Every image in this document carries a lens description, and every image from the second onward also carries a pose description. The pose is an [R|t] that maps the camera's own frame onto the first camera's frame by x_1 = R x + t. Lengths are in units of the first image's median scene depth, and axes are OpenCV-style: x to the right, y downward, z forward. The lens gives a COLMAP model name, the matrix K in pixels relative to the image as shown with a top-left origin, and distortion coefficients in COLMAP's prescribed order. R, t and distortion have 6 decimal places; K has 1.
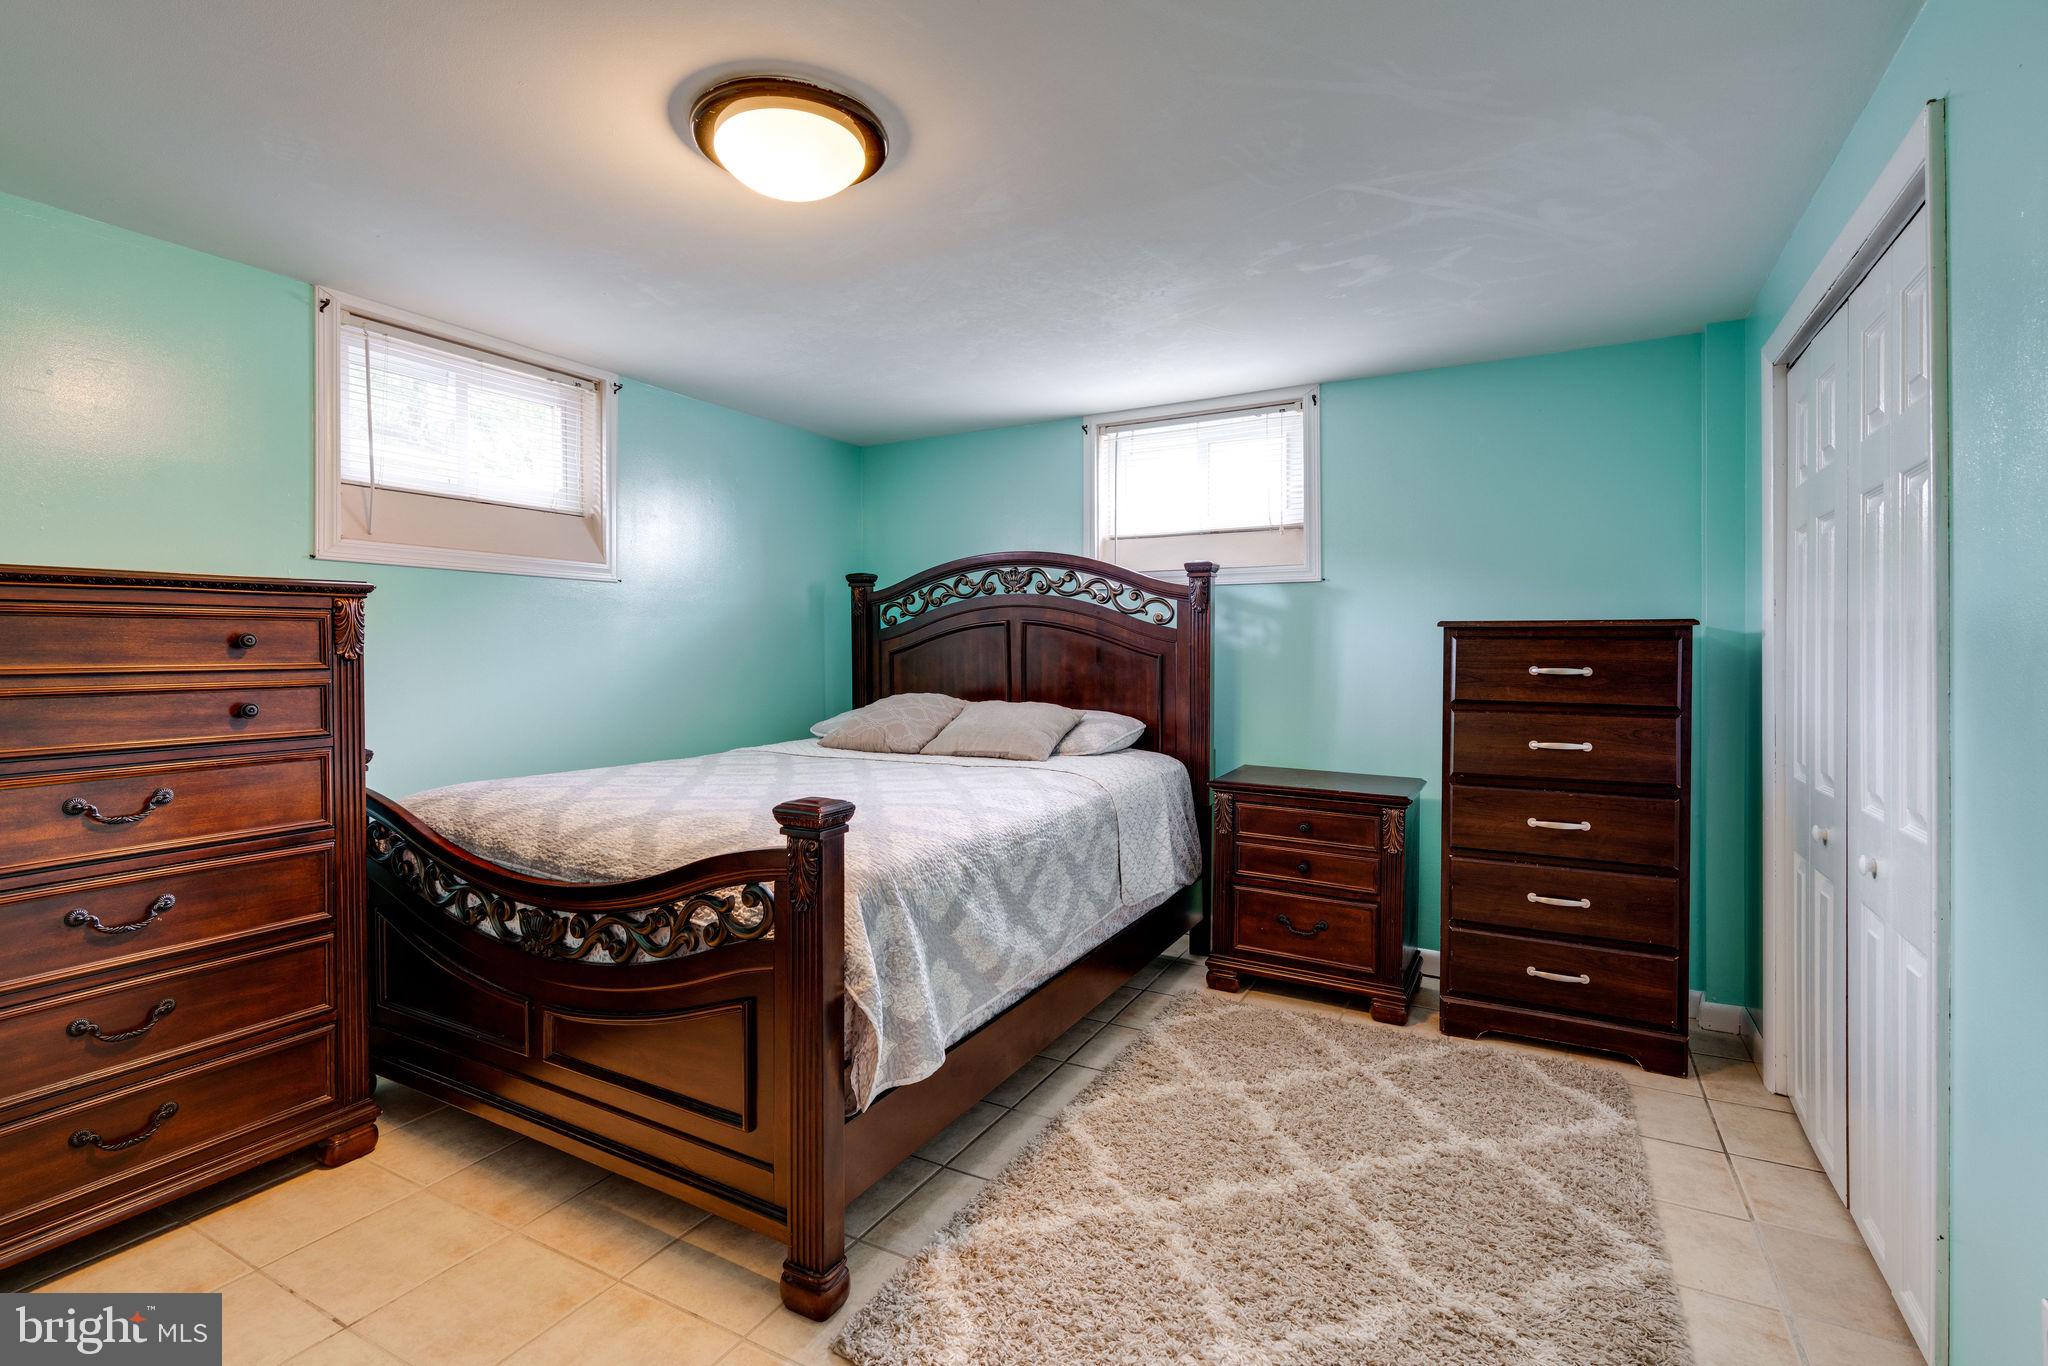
lens RADIAL K [[944.5, 0, 1022.9], [0, 944.5, 653.4], [0, 0, 1]] dist [-0.005606, 0.002562]
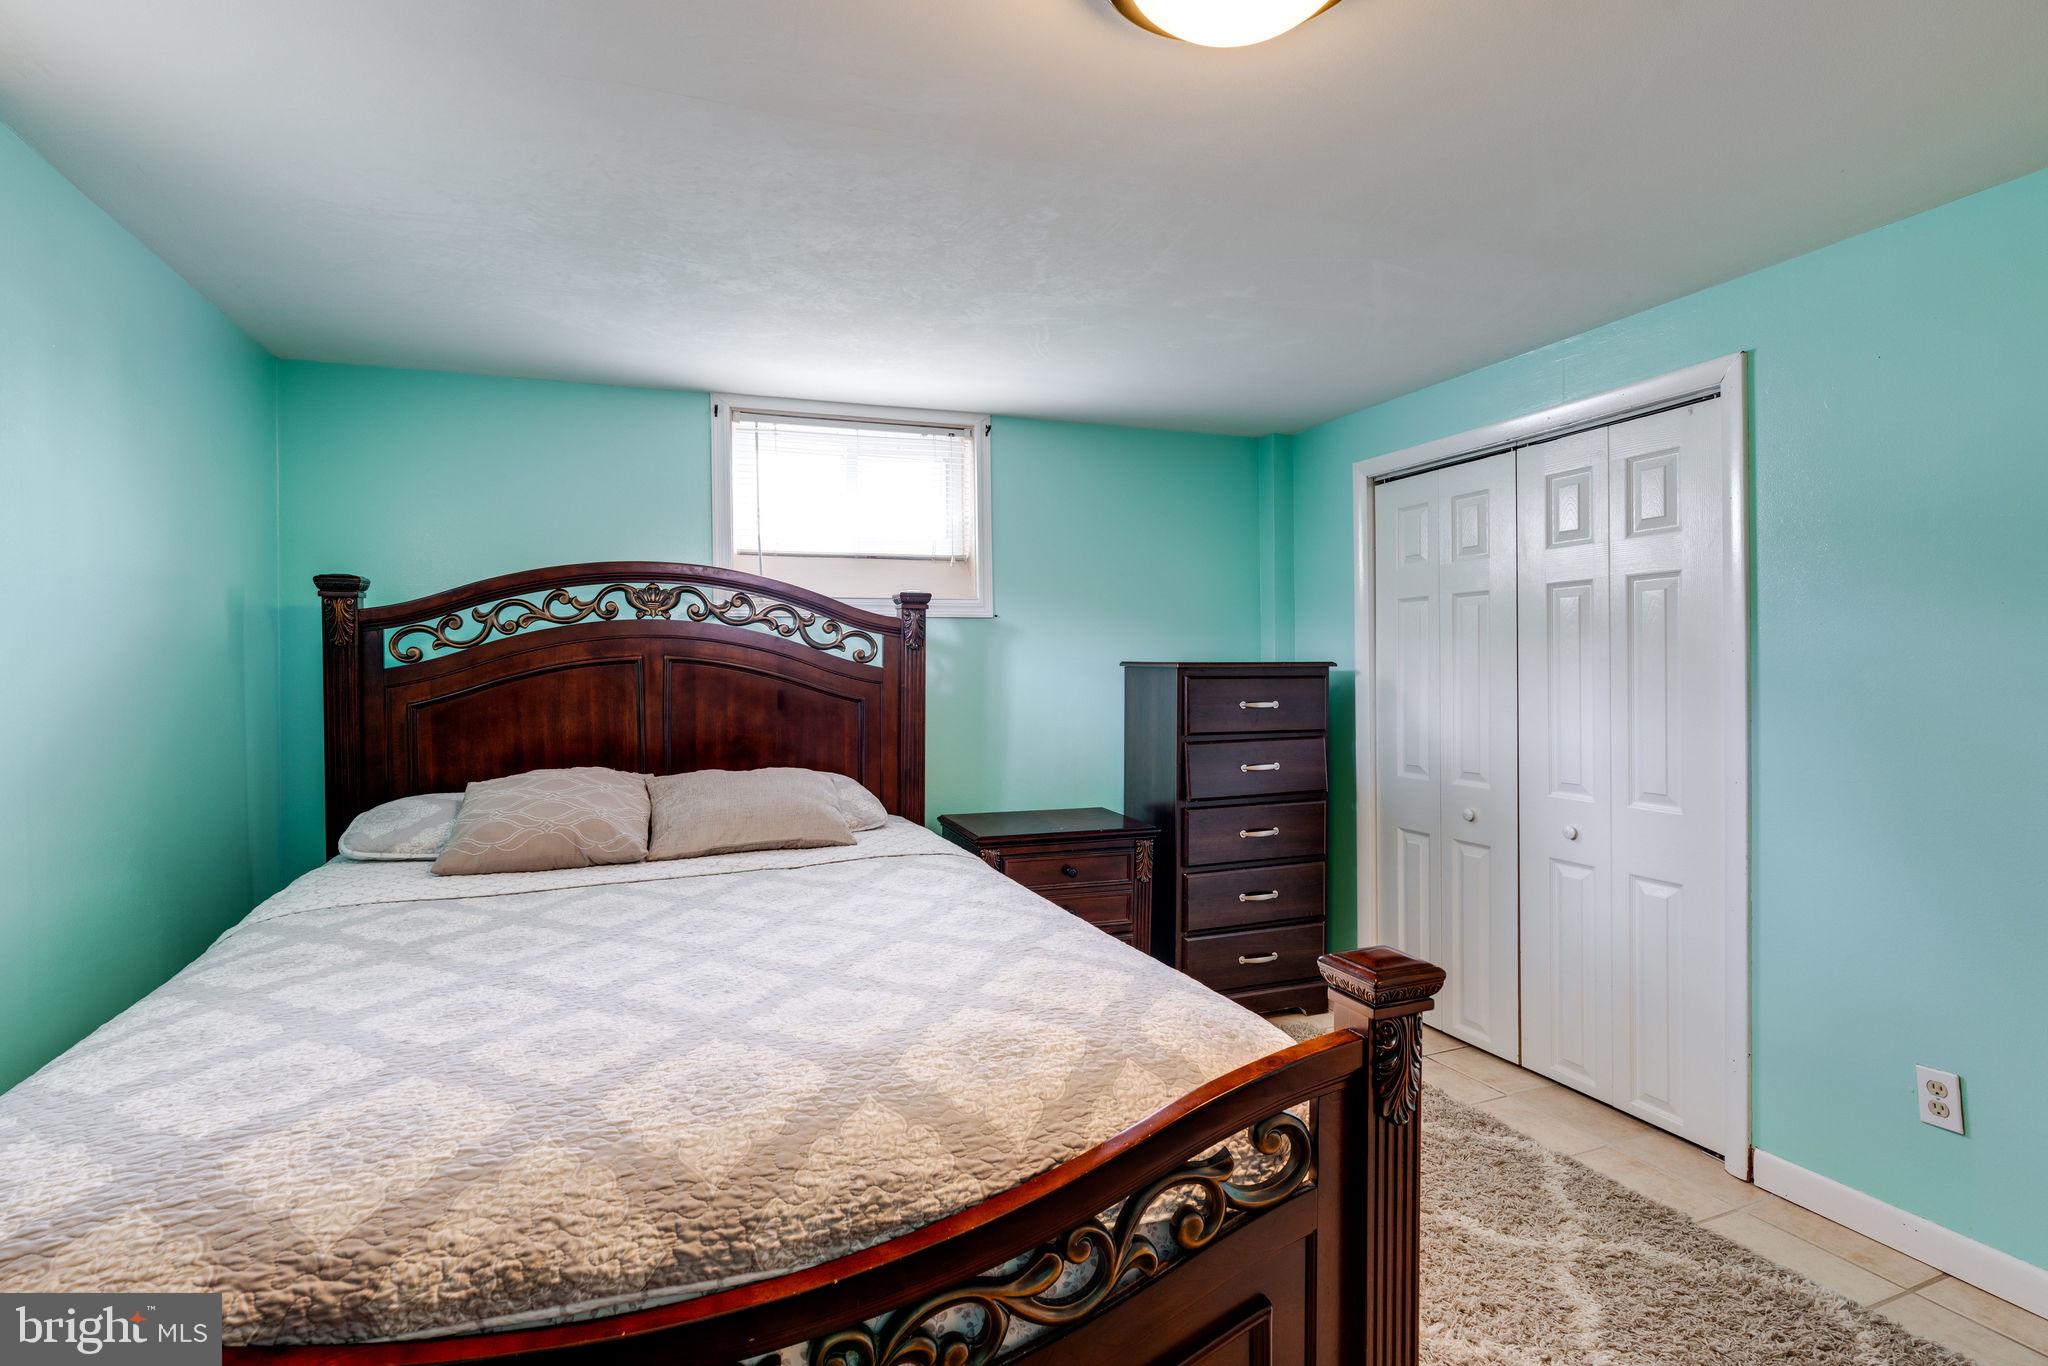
lens RADIAL K [[944.5, 0, 1022.7], [0, 944.5, 678.1], [0, 0, 1]] dist [-0.005606, 0.002562]
pose [[0.653736, -0.017825, 0.756513, -0.391608], [0.012824, 0.999840, 0.012477, -0.024682], [-0.756614, 0.001545, 0.653860, 0.326304]]
